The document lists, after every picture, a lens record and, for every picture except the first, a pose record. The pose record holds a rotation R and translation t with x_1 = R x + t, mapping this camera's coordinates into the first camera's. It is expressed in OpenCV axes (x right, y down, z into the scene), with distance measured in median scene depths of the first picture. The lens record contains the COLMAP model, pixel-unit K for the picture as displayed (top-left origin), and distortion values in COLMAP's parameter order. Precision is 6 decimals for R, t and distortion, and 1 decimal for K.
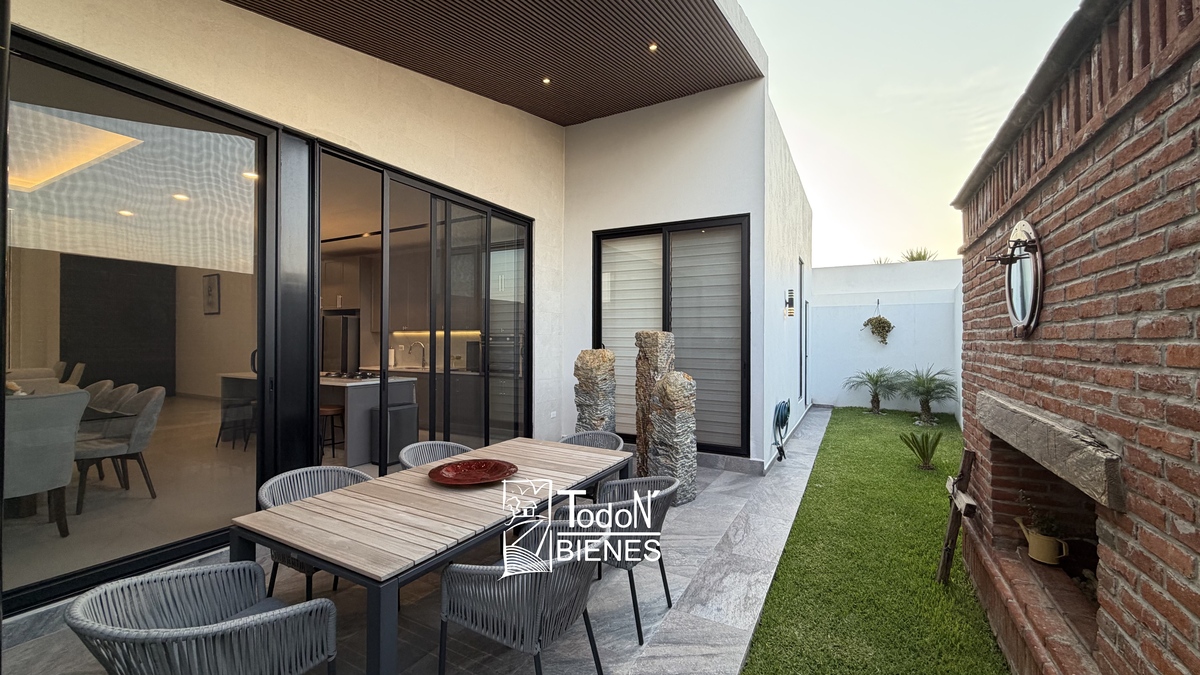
lens RADIAL K [[477.8, 0, 598.1], [0, 477.8, 338.2], [0, 0, 1]] dist [-0.000212, 0.000220]
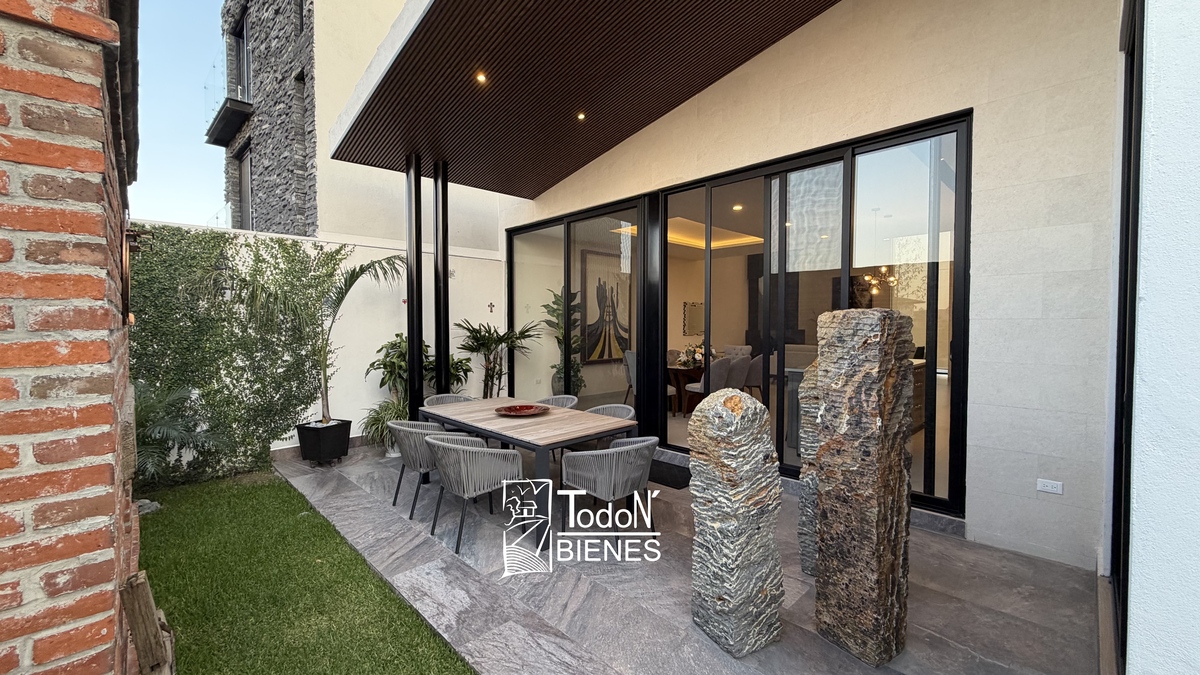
lens RADIAL K [[477.8, 0, 598.1], [0, 477.8, 338.2], [0, 0, 1]] dist [-0.000212, 0.000220]
pose [[-0.297931, 0.022167, -0.954330, 0.952356], [0.002795, 0.999746, 0.022350, 0.003088], [0.954583, 0.003992, -0.297917, 1.378423]]
